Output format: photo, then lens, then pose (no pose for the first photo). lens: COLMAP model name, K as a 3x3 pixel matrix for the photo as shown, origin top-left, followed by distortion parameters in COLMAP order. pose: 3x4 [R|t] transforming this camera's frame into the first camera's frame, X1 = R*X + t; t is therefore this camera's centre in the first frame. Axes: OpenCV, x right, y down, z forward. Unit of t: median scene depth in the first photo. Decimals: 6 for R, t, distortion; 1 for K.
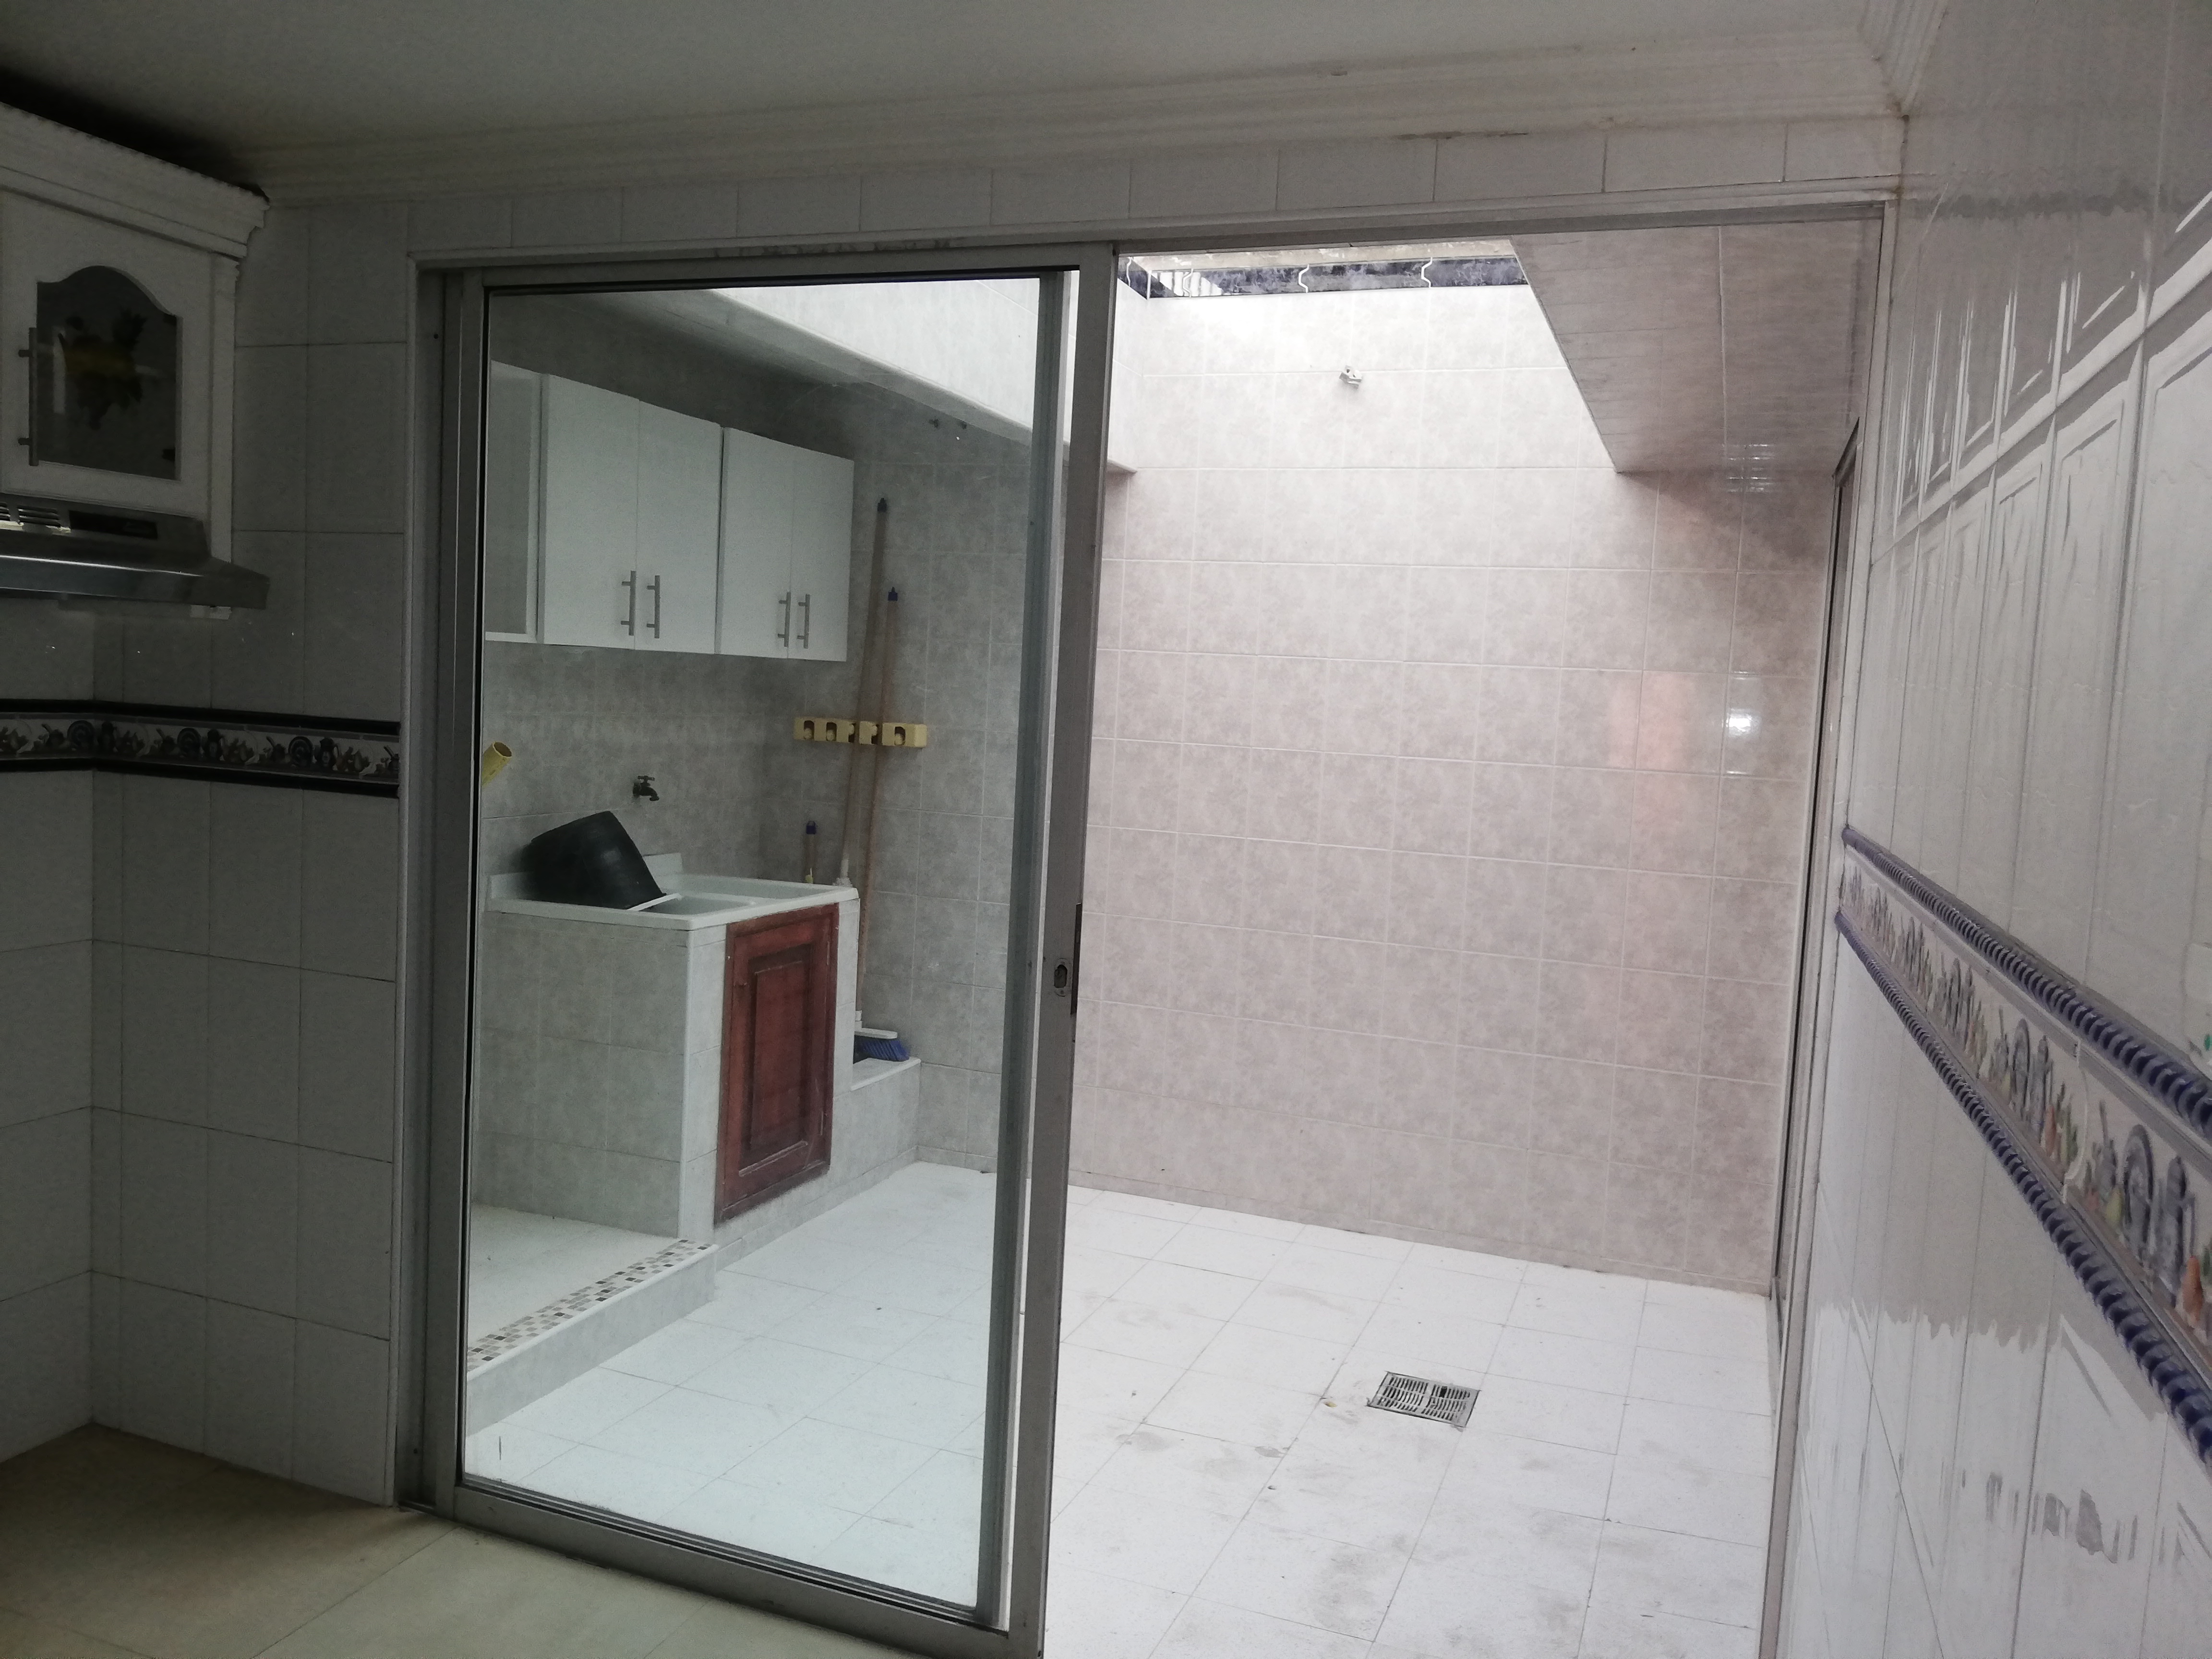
lens RADIAL K [[1658.3, 0, 1077.2], [0, 1658.3, 804.7], [0, 0, 1]] dist [0.042491, -0.078848]
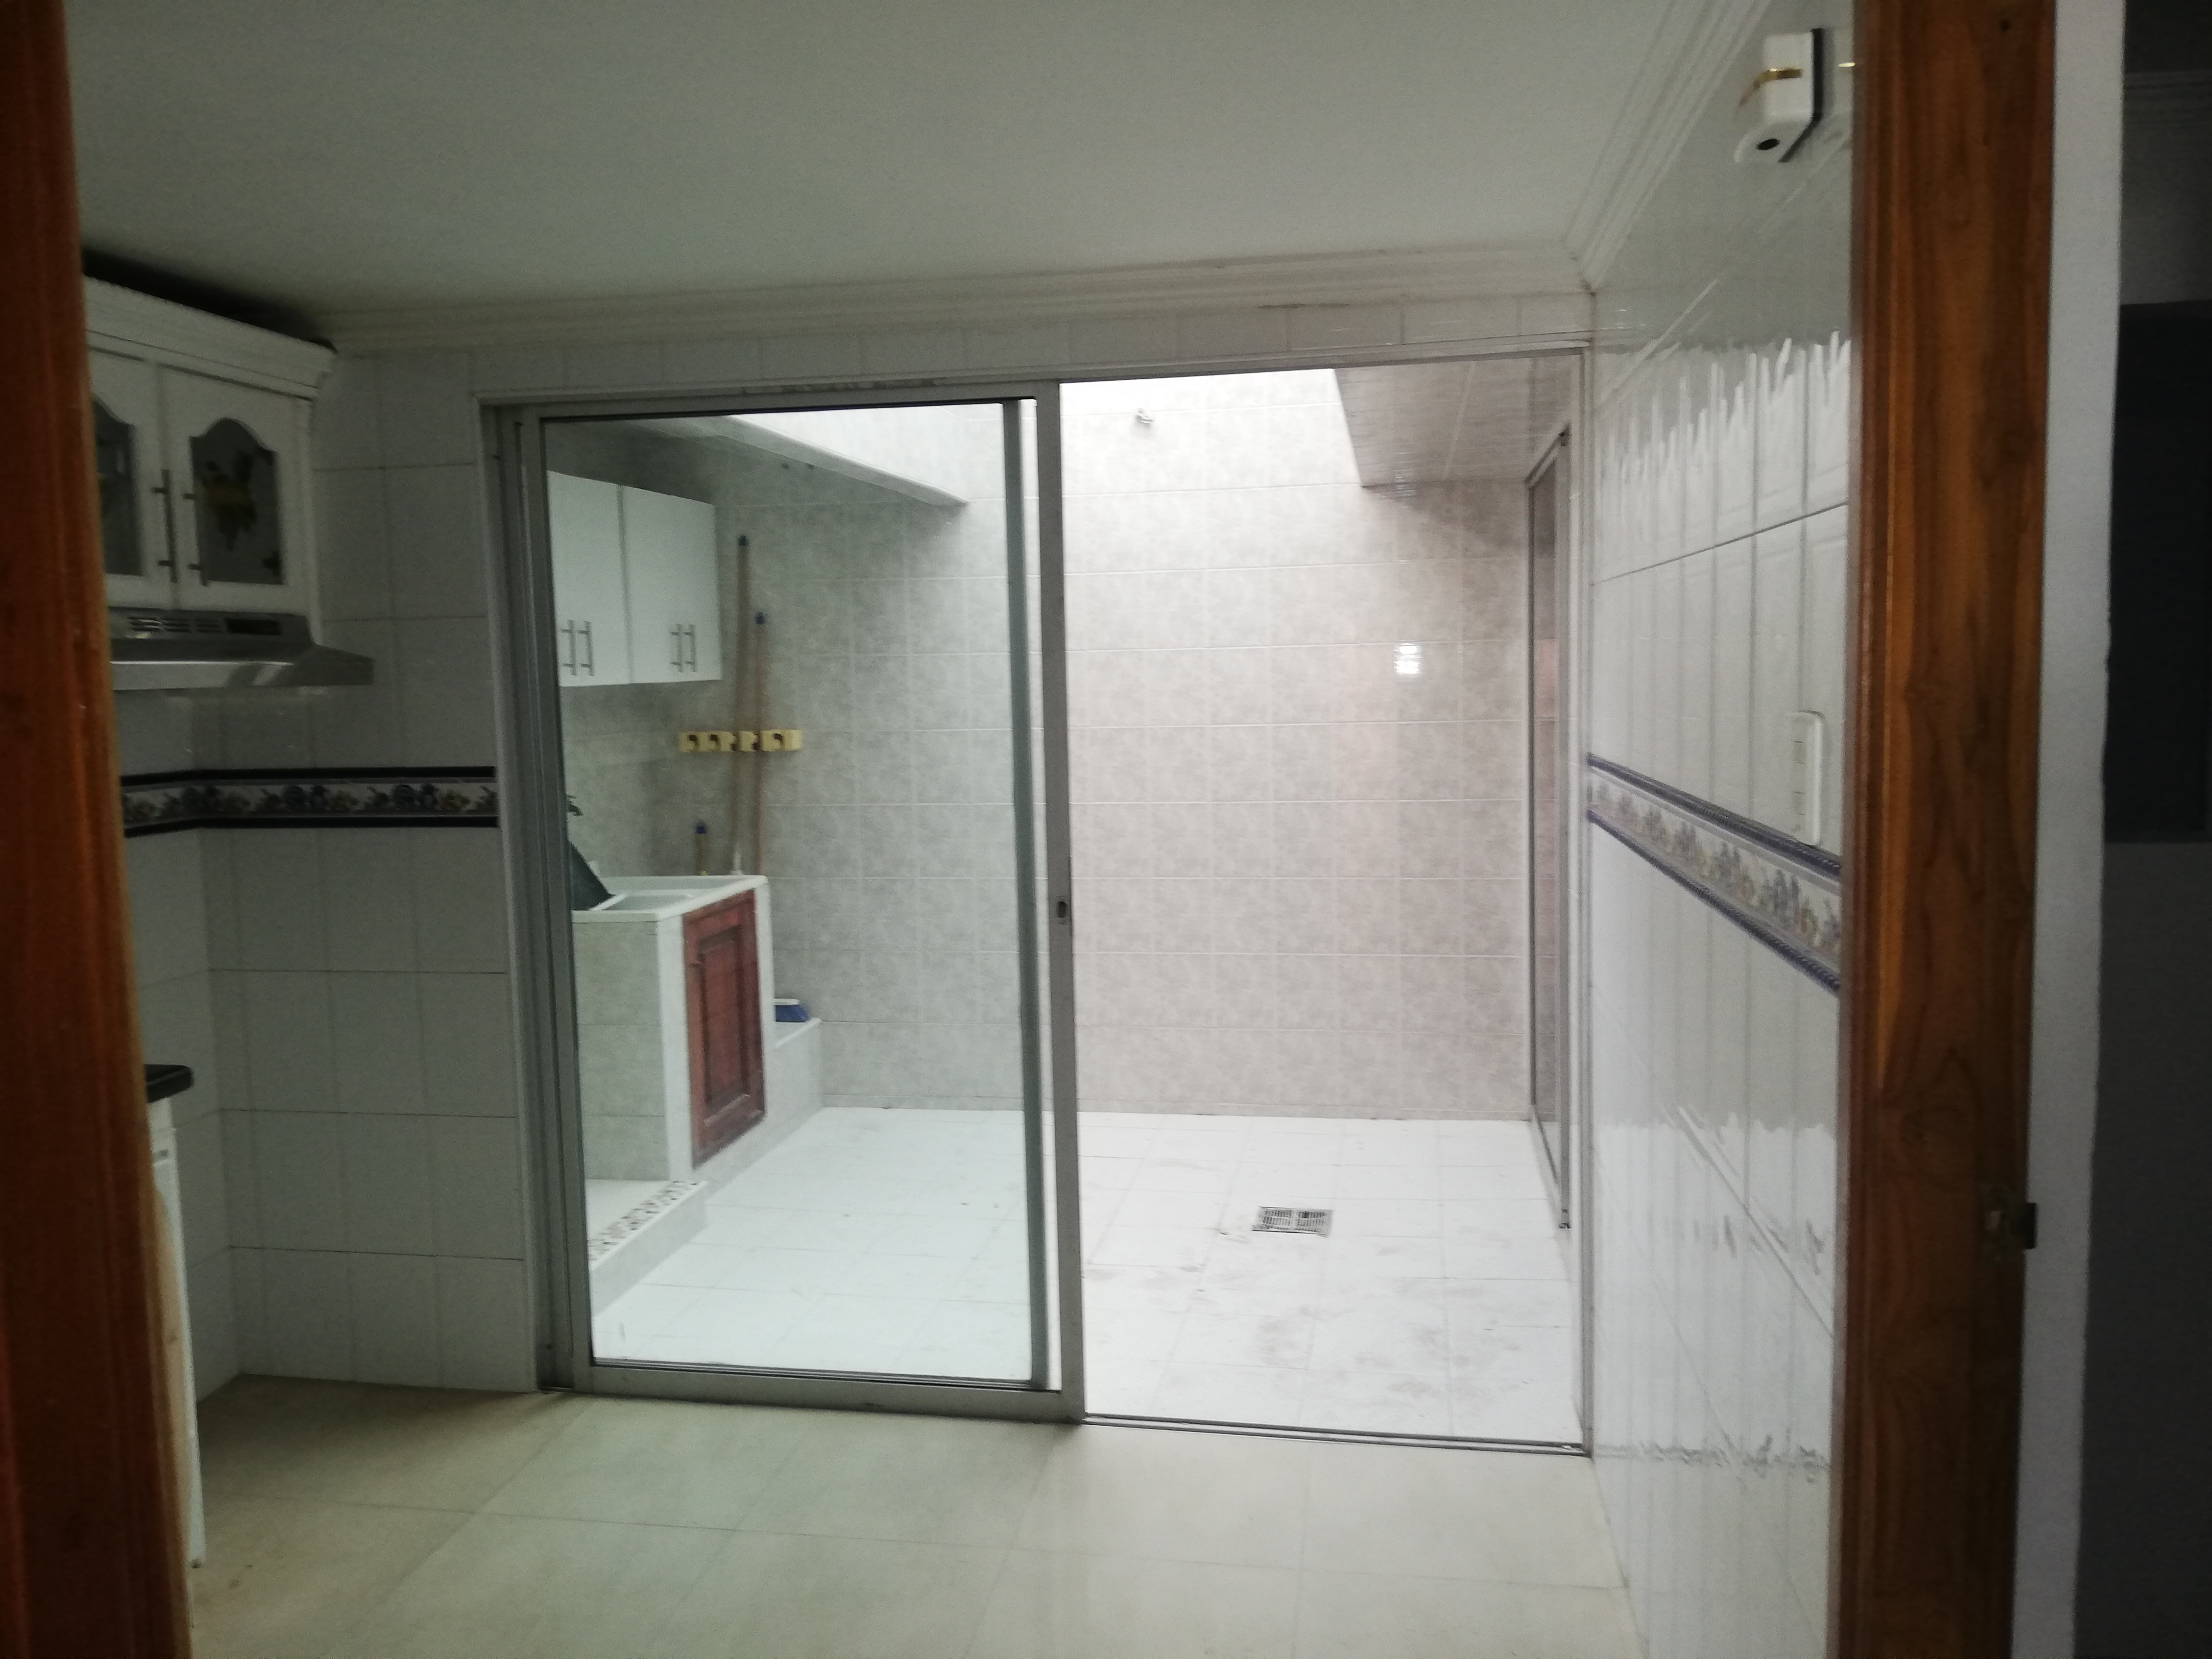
lens RADIAL K [[1658.3, 0, 1069.5], [0, 1658.3, 793.7], [0, 0, 1]] dist [0.042491, -0.078848]
pose [[0.981269, -0.087293, 0.171729, -0.188853], [0.085745, 0.996182, 0.016423, -0.011832], [-0.172507, -0.001391, 0.985007, -0.292907]]
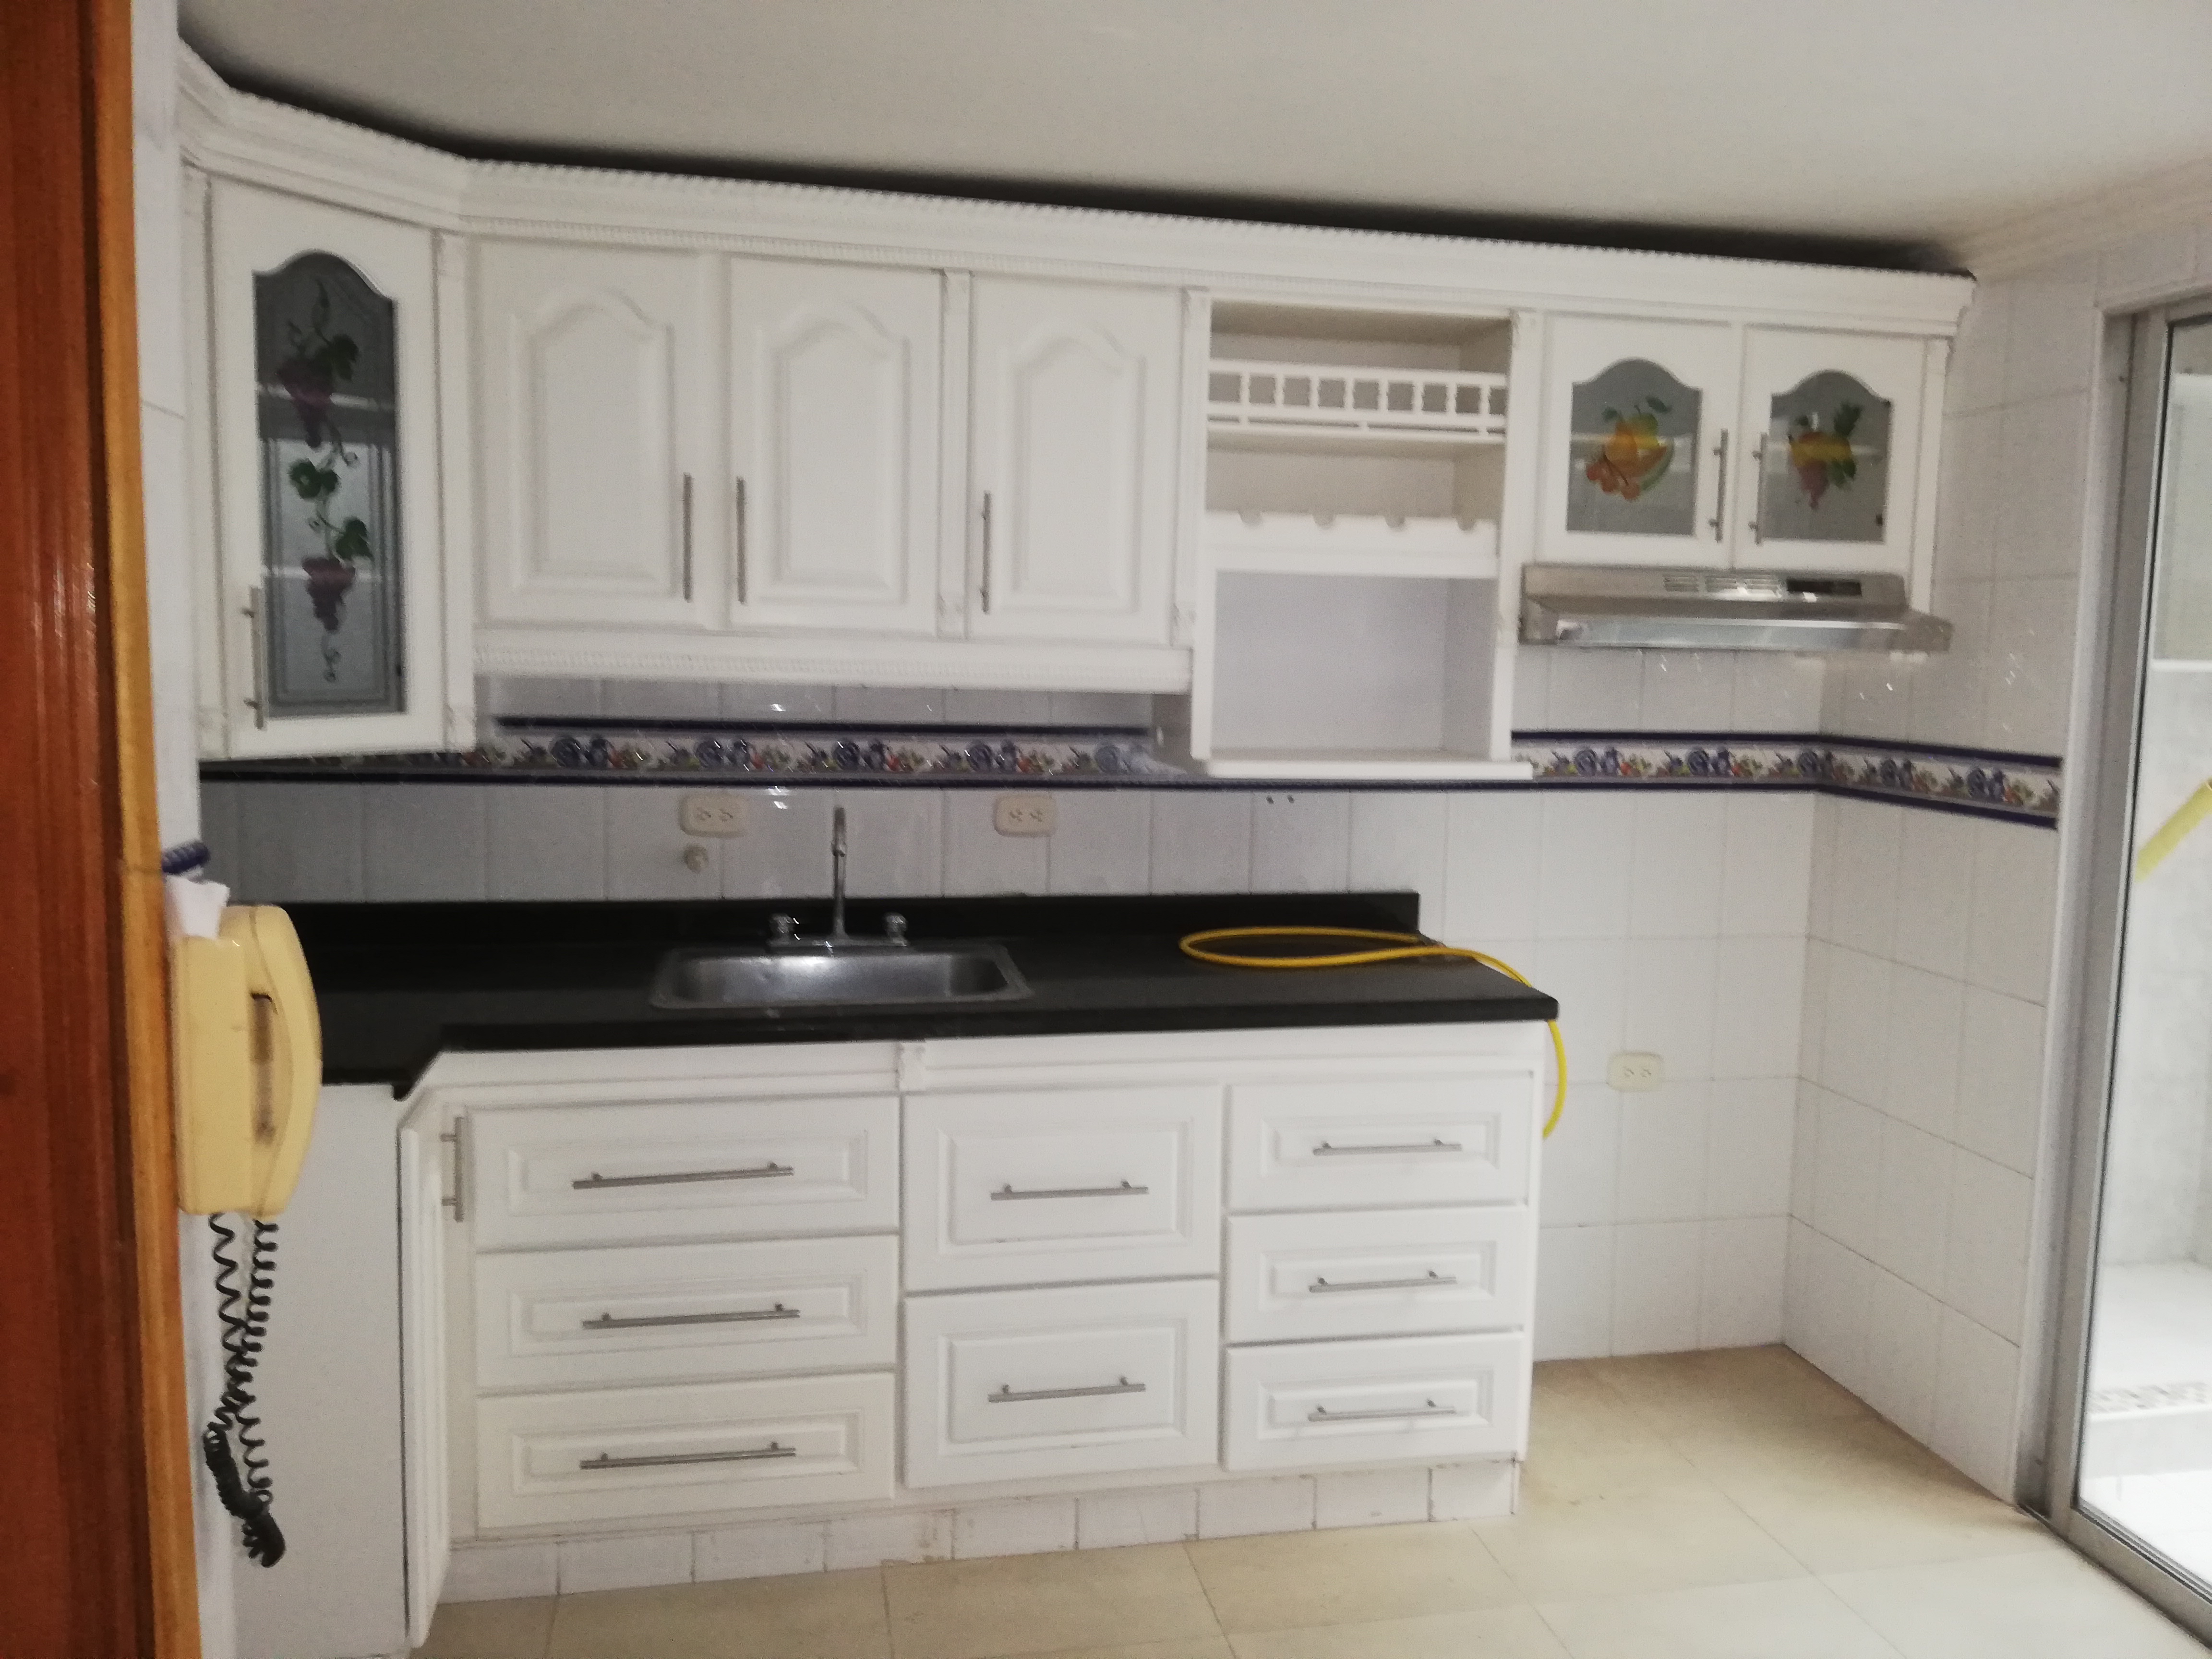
lens RADIAL K [[1658.3, 0, 1127.0], [0, 1658.3, 808.3], [0, 0, 1]] dist [0.042491, -0.078848]
pose [[0.529849, 0.043683, -0.846966, 0.157367], [-0.056220, 0.998285, 0.016317, -0.001547], [0.846226, 0.038971, 0.531396, -0.041706]]
